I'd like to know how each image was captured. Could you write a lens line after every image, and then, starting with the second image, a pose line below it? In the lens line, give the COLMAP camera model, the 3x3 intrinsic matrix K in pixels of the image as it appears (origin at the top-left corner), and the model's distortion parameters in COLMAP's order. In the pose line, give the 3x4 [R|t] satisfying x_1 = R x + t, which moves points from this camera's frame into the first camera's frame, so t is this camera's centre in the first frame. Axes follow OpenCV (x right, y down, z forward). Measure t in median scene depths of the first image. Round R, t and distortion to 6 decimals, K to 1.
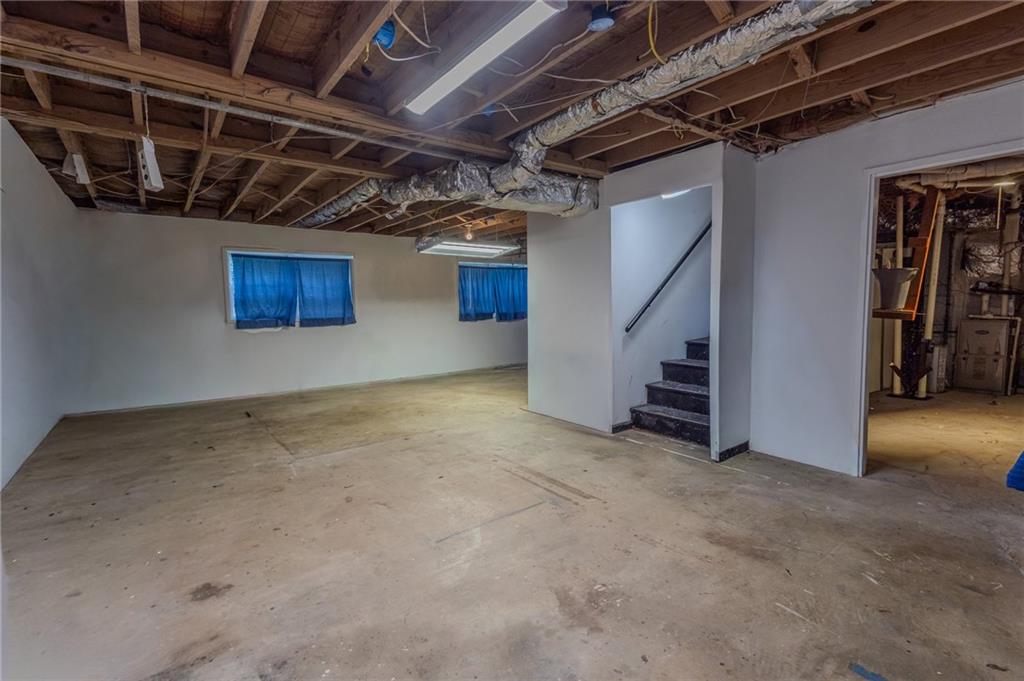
lens RADIAL K [[466.0, 0, 512.0], [0, 466.0, 340.5], [0, 0, 1]] dist [0.000263, 0.000059]
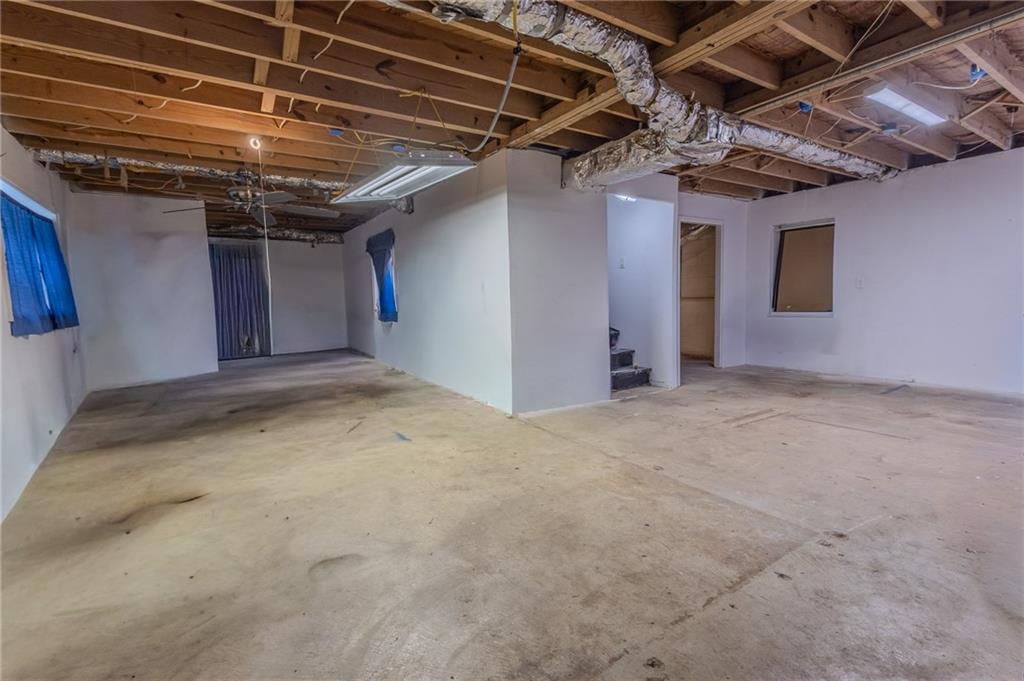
lens RADIAL K [[466.0, 0, 512.0], [0, 466.0, 340.5], [0, 0, 1]] dist [0.000263, 0.000059]
pose [[0.073887, -0.074323, 0.994493, -0.633762], [0.100198, 0.992726, 0.066747, -0.025639], [-0.992220, 0.094715, 0.080797, 0.805872]]
